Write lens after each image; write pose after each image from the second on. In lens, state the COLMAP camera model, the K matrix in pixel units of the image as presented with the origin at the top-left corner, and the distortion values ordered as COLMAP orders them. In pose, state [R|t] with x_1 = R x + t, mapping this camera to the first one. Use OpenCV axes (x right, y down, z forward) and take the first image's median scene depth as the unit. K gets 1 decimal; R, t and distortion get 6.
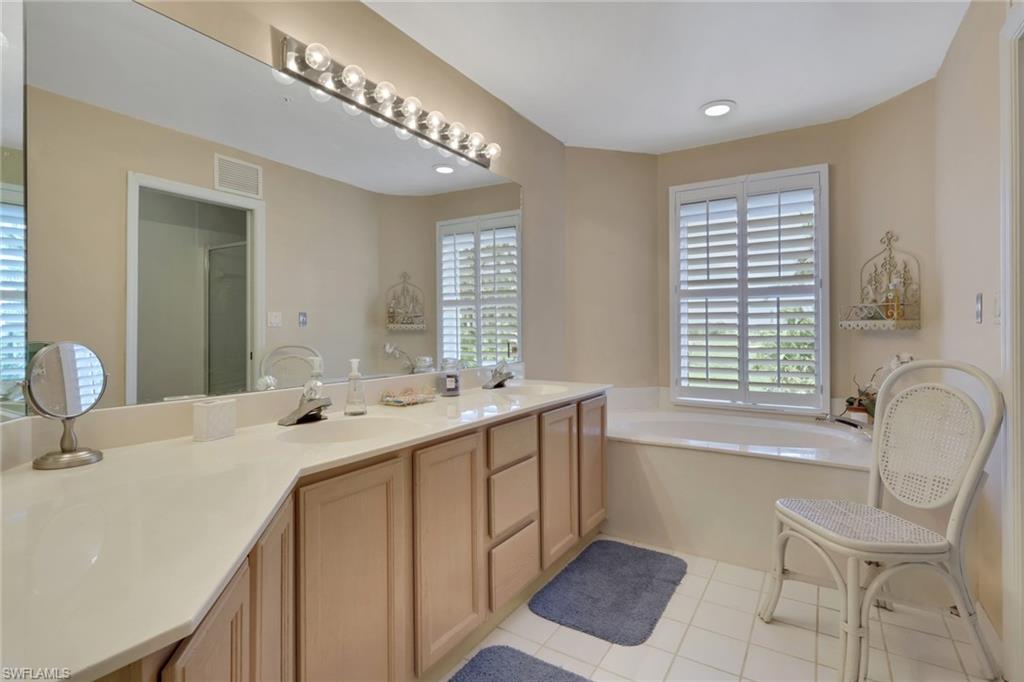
lens RADIAL K [[511.9, 0, 511.0], [0, 511.9, 319.1], [0, 0, 1]] dist [-0.001270, 0.001609]
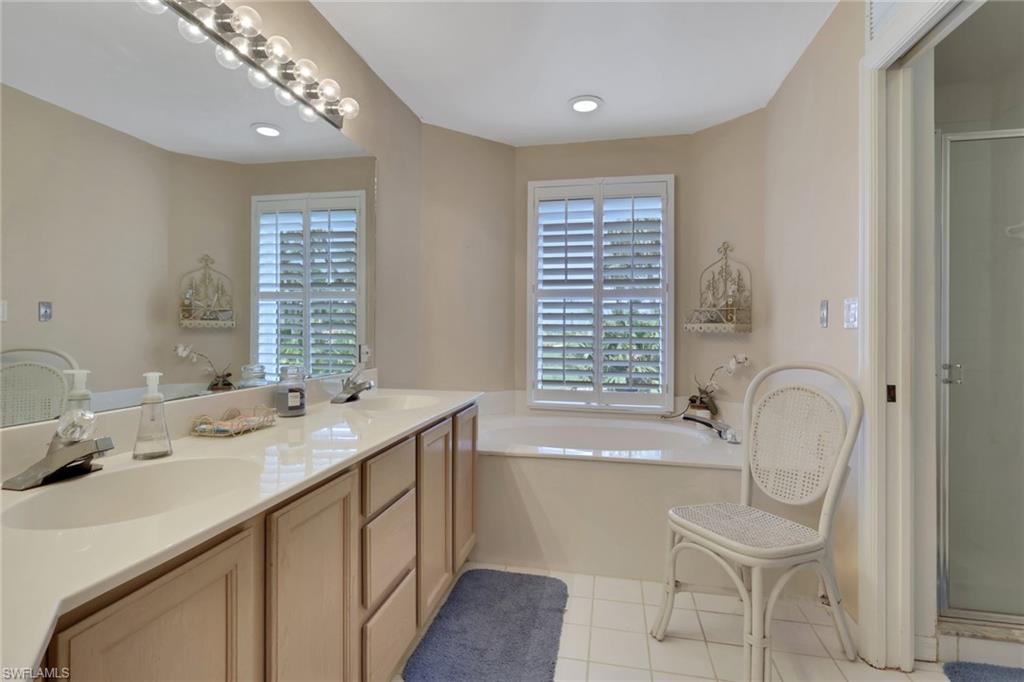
lens RADIAL K [[511.9, 0, 511.0], [0, 511.9, 319.1], [0, 0, 1]] dist [-0.001270, 0.001609]
pose [[0.935851, 0.016127, 0.352027, -0.074556], [-0.016710, 0.999859, -0.001383, 0.001838], [-0.352000, -0.004588, 0.935989, 0.154476]]
